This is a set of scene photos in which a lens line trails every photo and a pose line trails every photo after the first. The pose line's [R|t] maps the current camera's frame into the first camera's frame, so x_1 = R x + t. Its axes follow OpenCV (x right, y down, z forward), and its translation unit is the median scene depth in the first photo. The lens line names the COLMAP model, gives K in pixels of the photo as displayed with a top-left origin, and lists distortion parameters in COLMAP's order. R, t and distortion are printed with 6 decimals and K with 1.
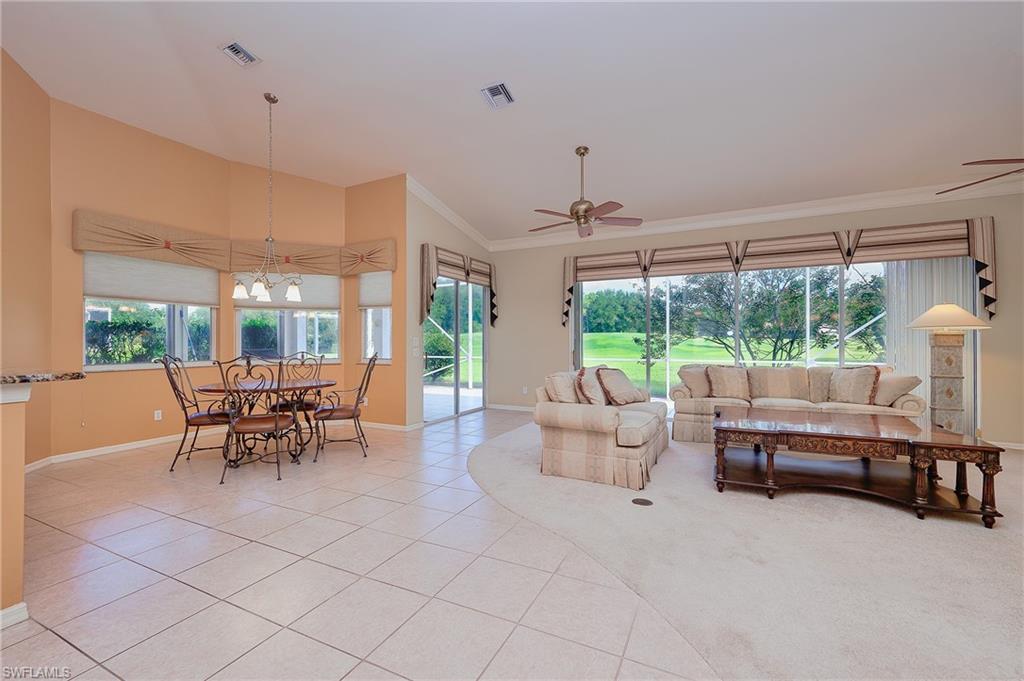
lens RADIAL K [[428.4, 0, 512.0], [0, 428.4, 340.5], [0, 0, 1]] dist [-0.000232, -0.000186]
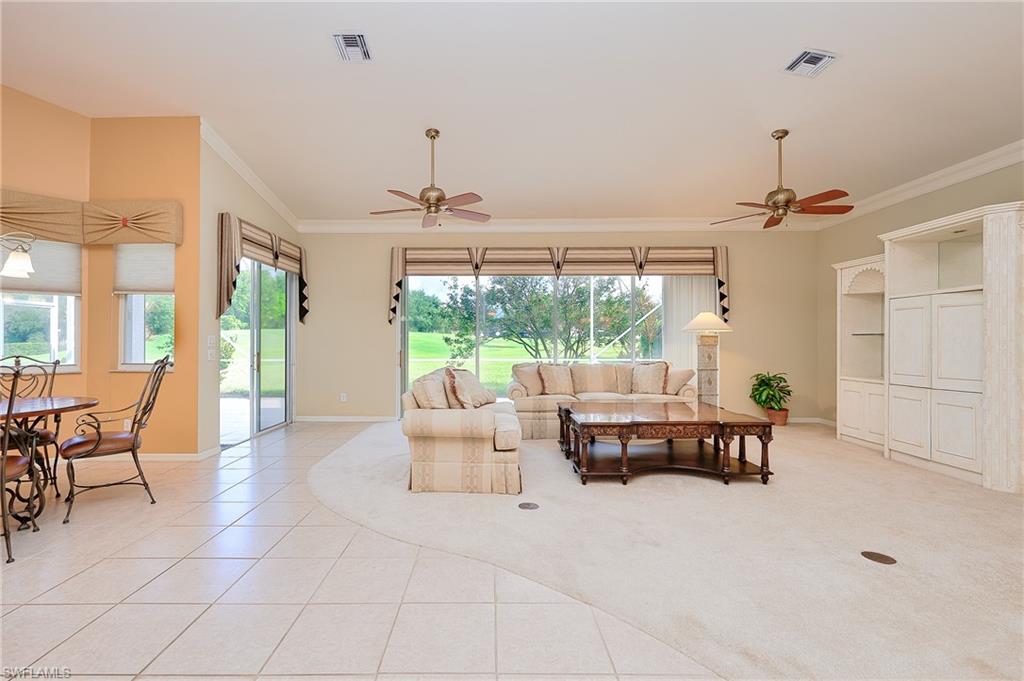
lens RADIAL K [[452.1, 0, 491.3], [0, 452.1, 338.4], [0, 0, 1]] dist [-0.000742, -0.000044]
pose [[0.900332, 0.004303, 0.435182, -0.142381], [-0.003017, 0.999989, -0.003646, 0.000262], [-0.435193, 0.001969, 0.900335, 0.072469]]
